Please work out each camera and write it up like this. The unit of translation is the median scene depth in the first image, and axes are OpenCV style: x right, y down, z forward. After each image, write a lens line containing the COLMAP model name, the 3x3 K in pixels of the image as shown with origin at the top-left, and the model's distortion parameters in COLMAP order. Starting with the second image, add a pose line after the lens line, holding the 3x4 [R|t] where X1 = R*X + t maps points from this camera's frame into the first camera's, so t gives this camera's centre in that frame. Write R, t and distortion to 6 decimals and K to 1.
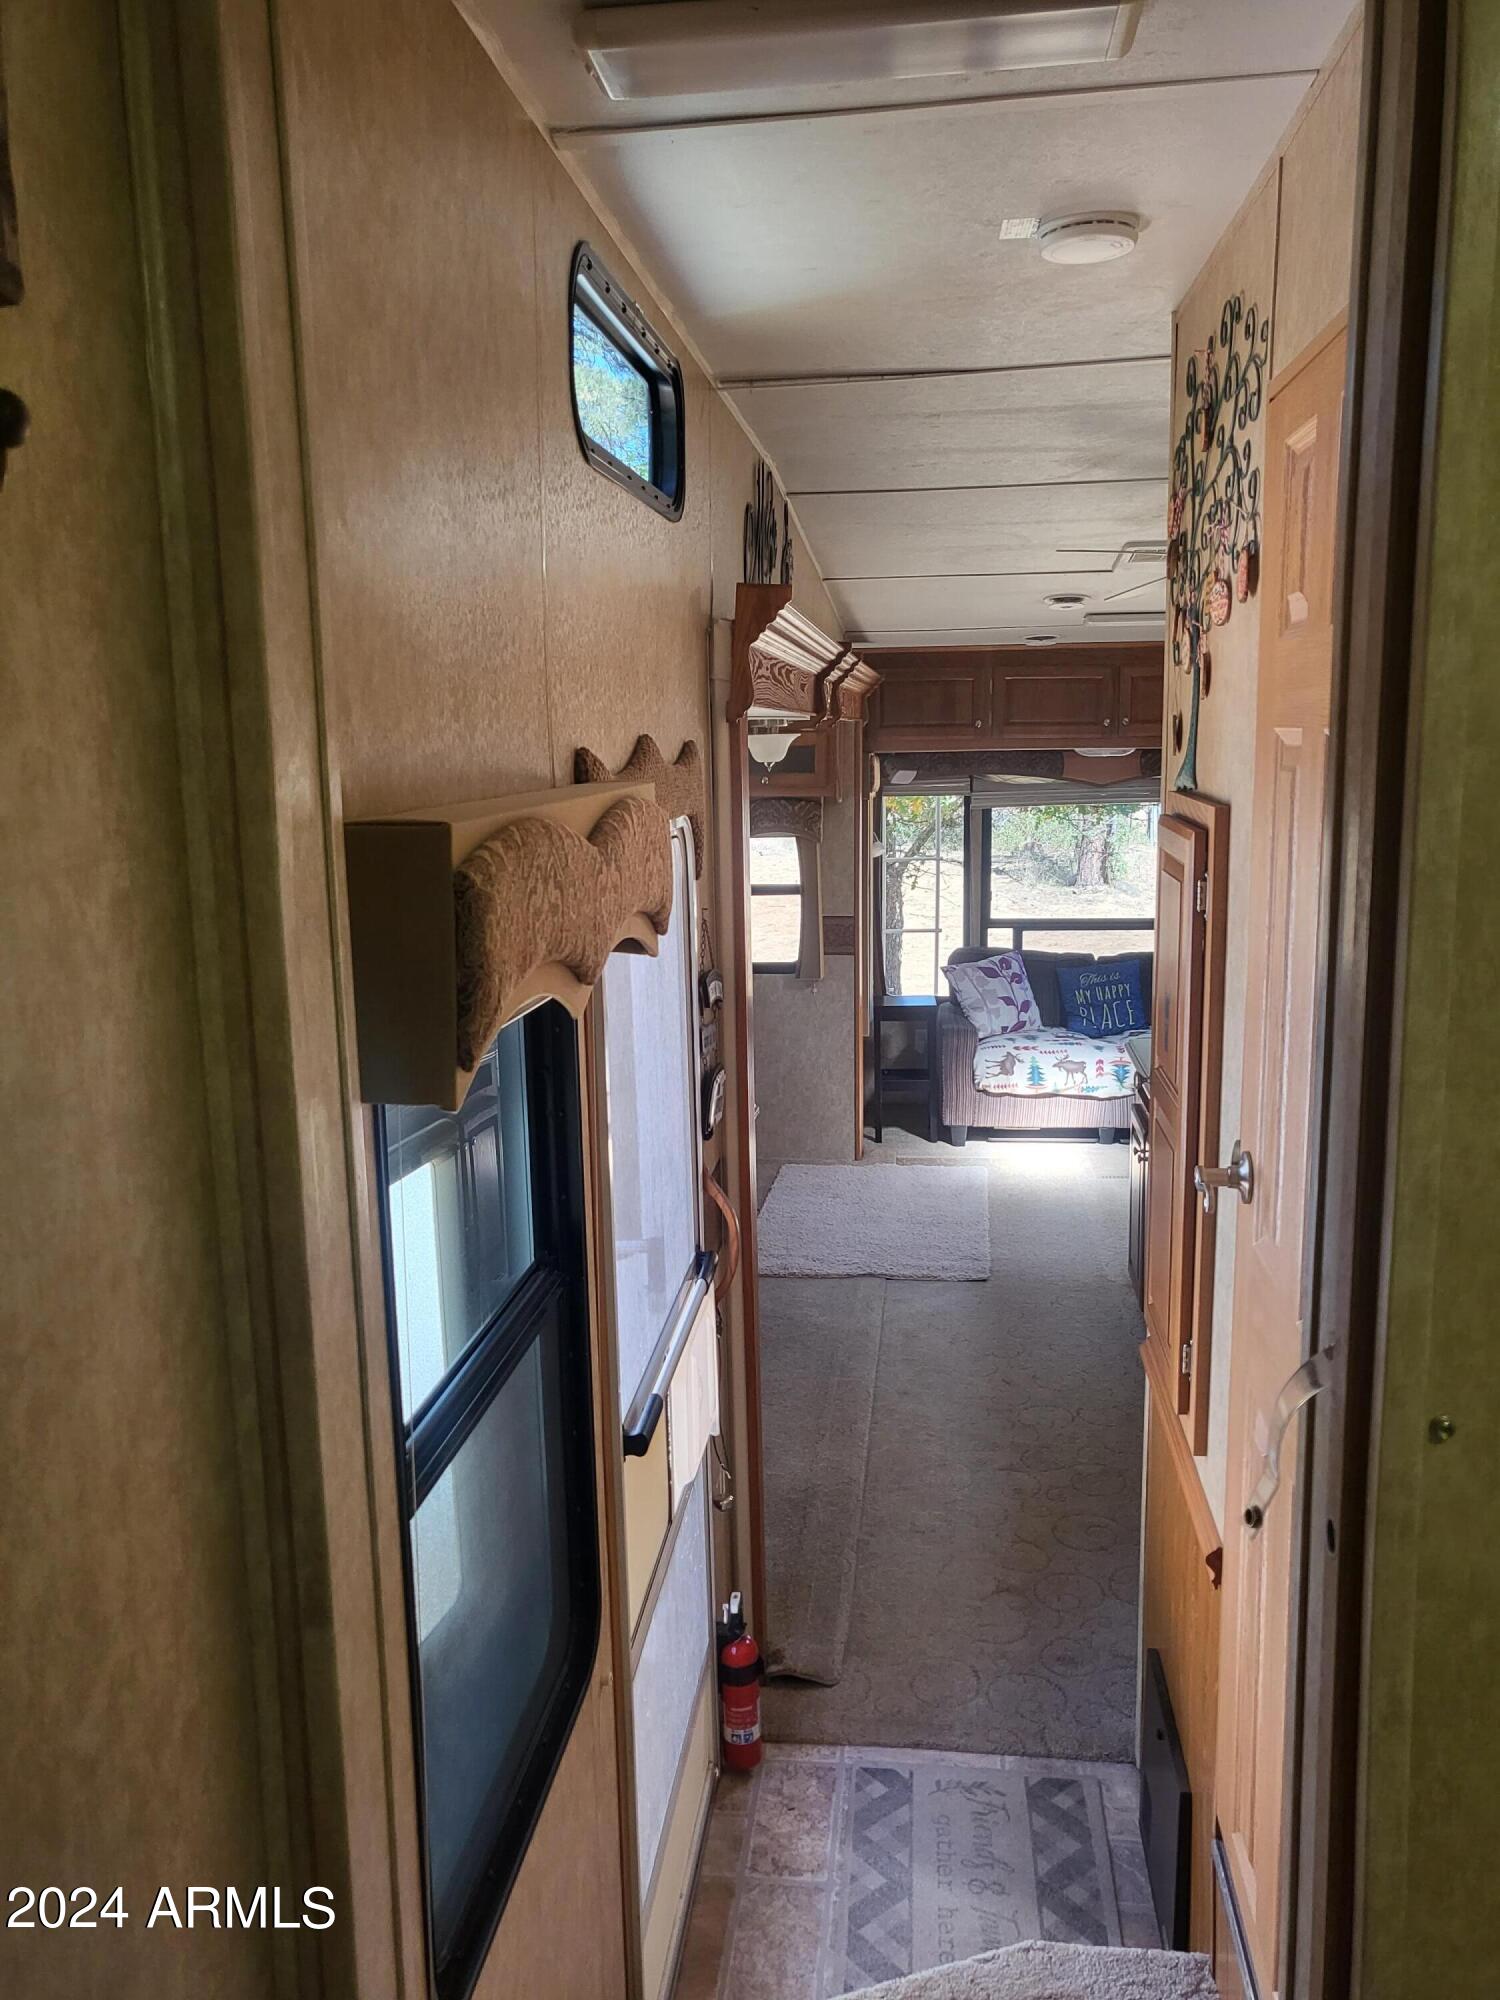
lens RADIAL K [[1547.1, 0, 732.0], [0, 1547.1, 990.2], [0, 0, 1]] dist [-0.018815, 0.070010]
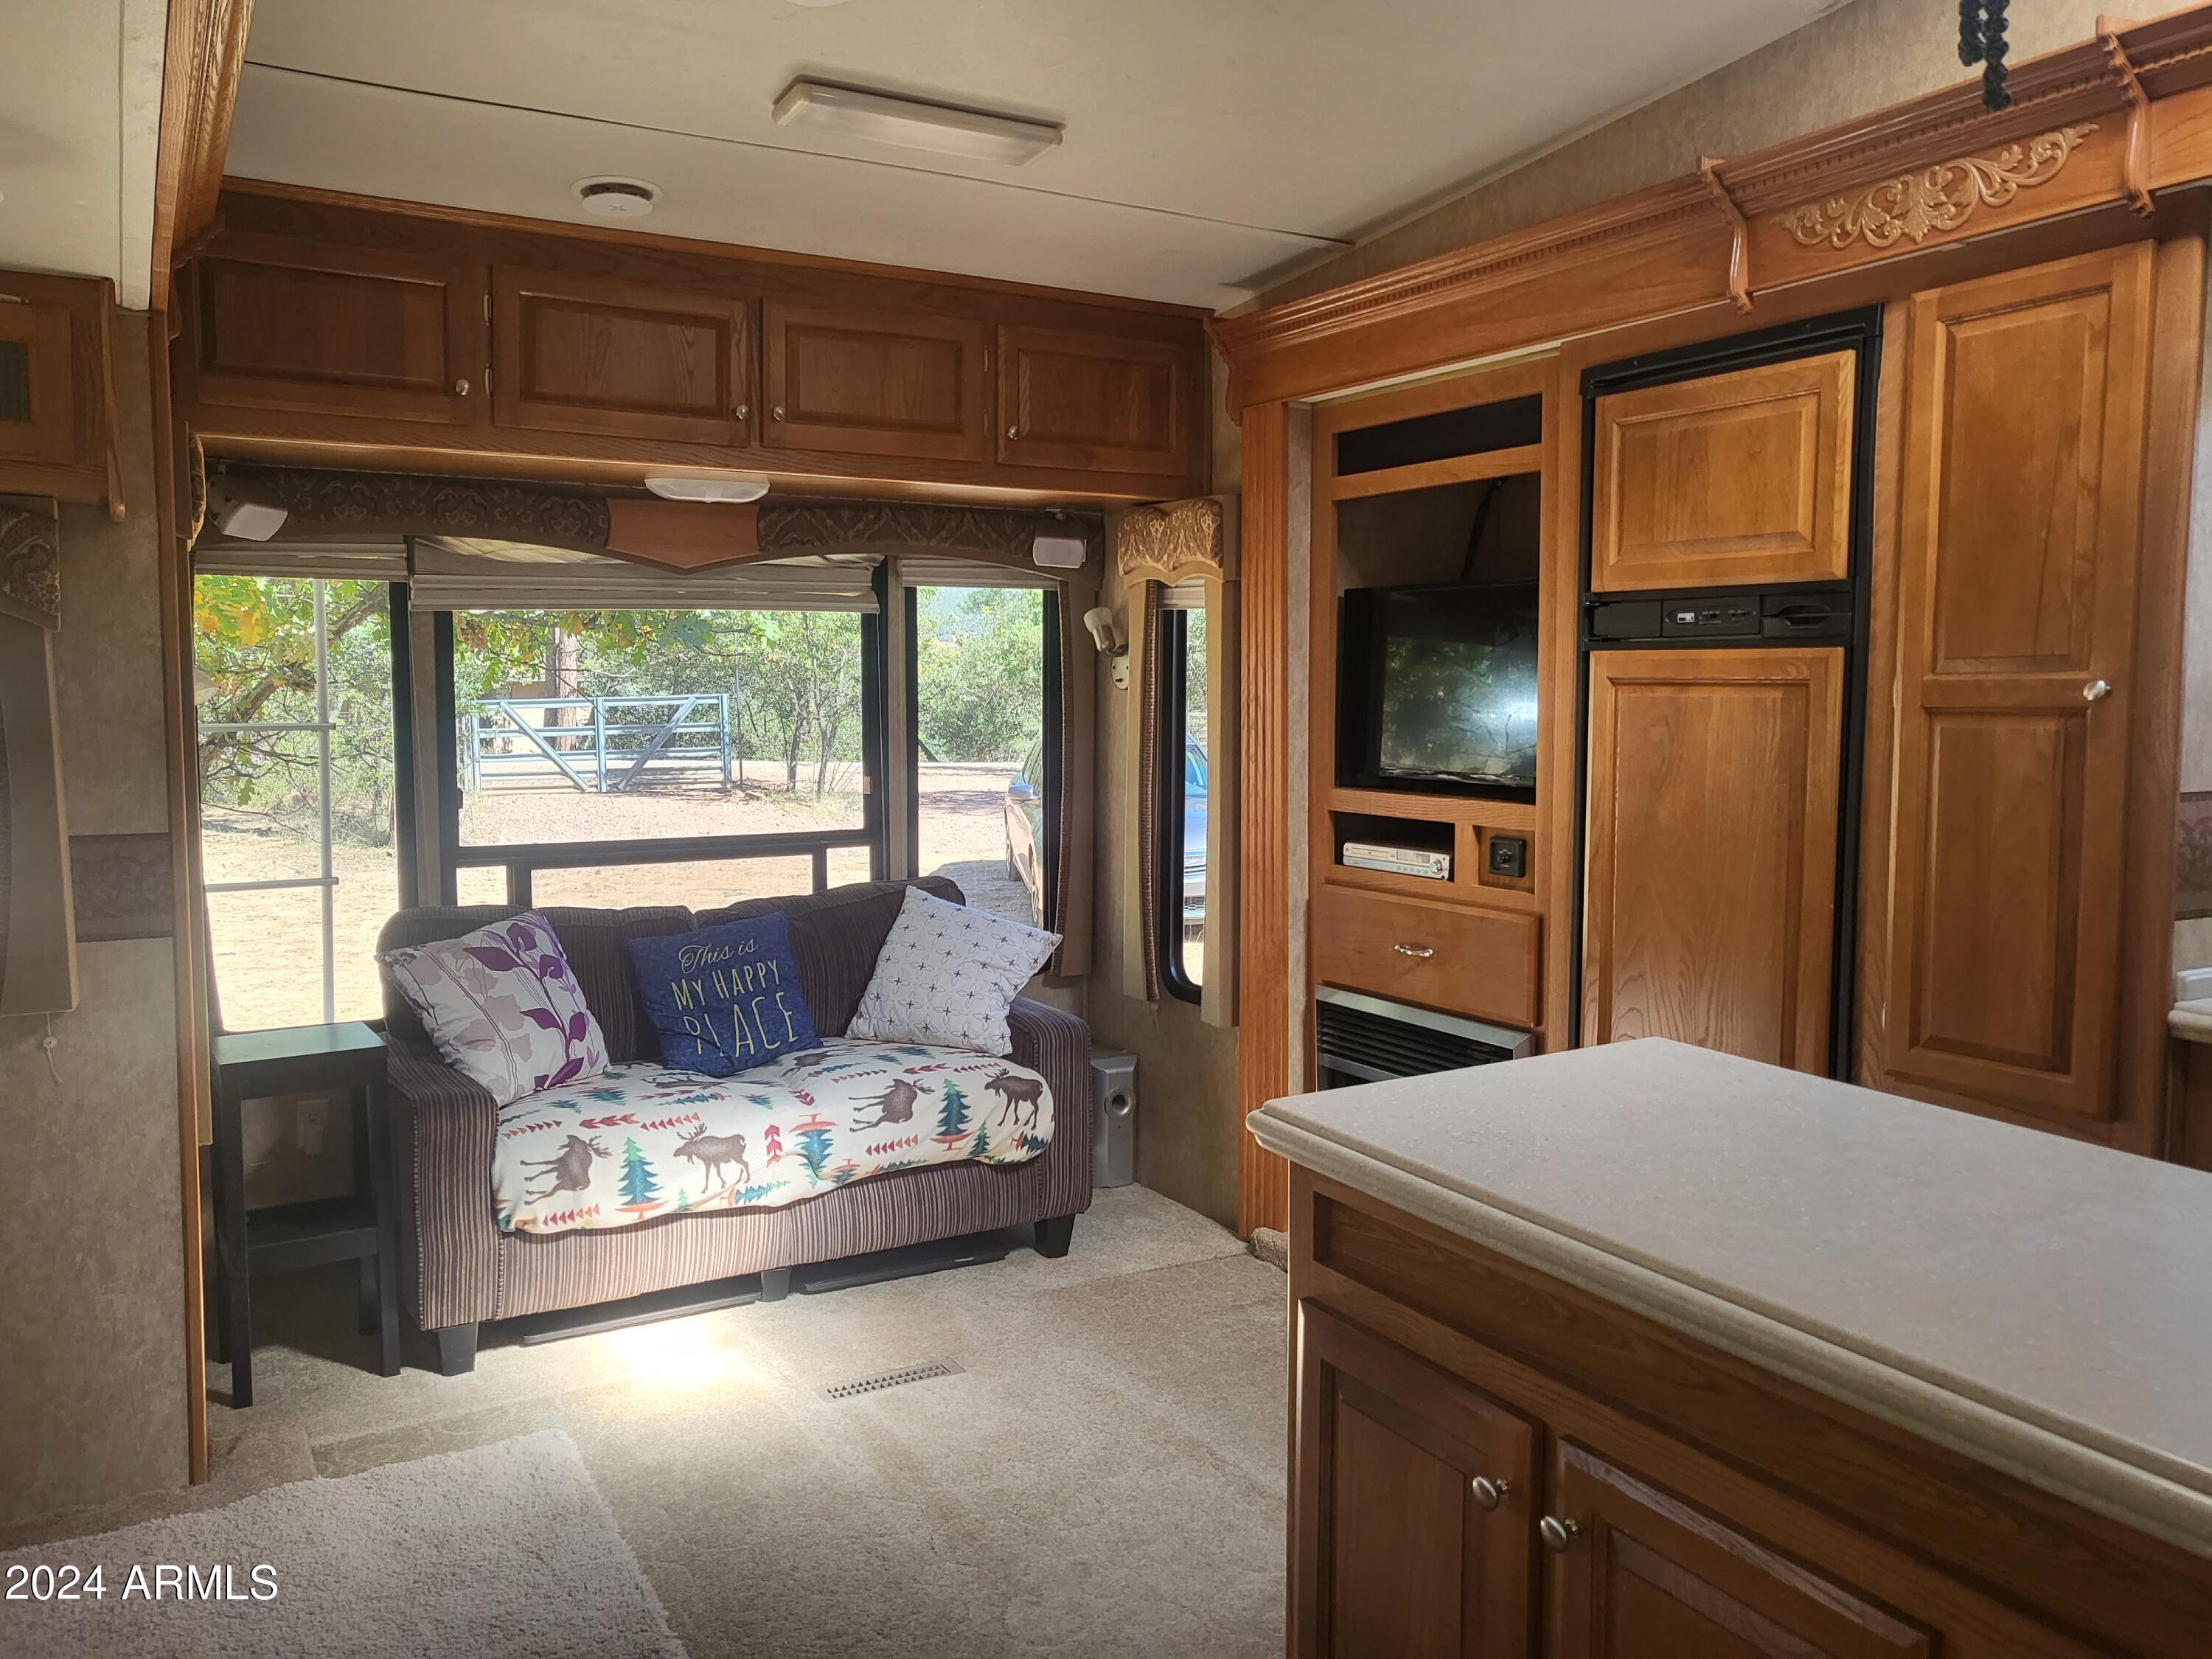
lens RADIAL K [[1711.1, 0, 1102.4], [0, 1711.1, 823.8], [0, 0, 1]] dist [-0.018815, 0.070010]
pose [[0.792867, -0.029813, 0.608666, 0.005535], [0.082153, 0.994914, -0.058283, -0.007337], [-0.603832, 0.096214, 0.791283, 0.520526]]
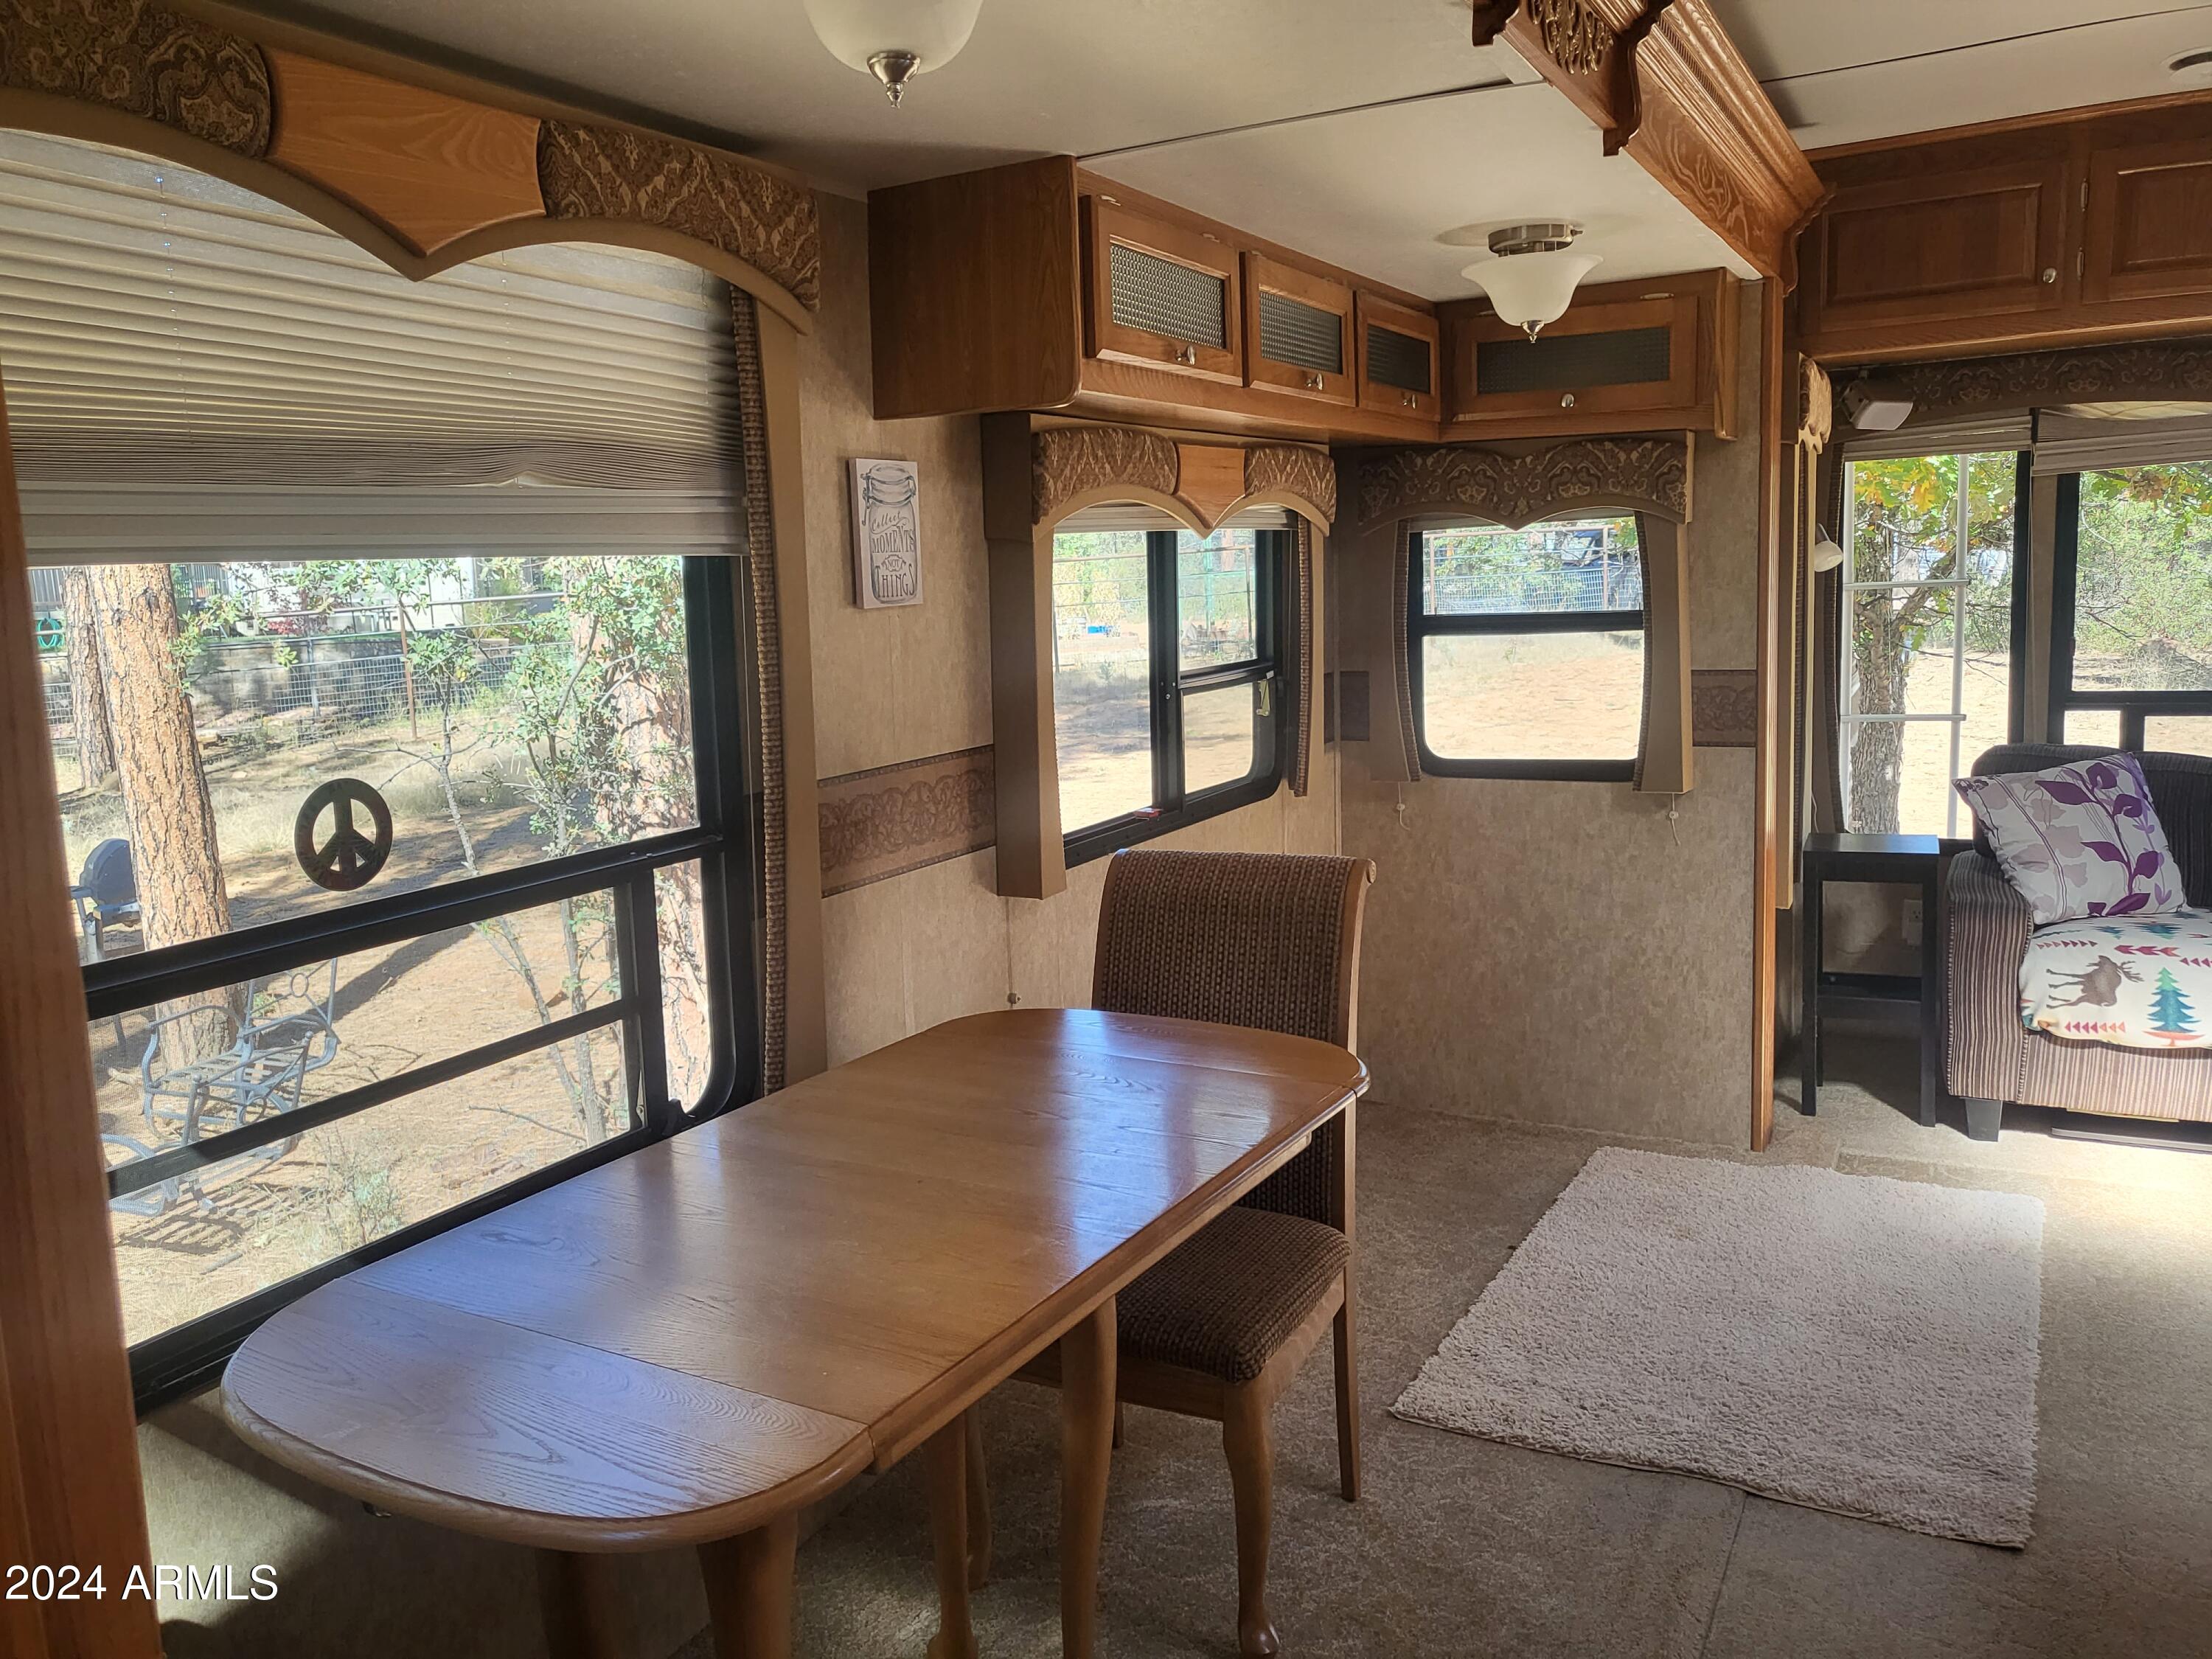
lens RADIAL K [[1711.1, 0, 1073.1], [0, 1711.1, 804.1], [0, 0, 1]] dist [-0.018815, 0.070010]
pose [[0.931602, 0.025501, -0.362584, 0.073004], [-0.031215, 0.999464, -0.009909, 0.008143], [0.362137, 0.020550, 0.931898, 0.388804]]
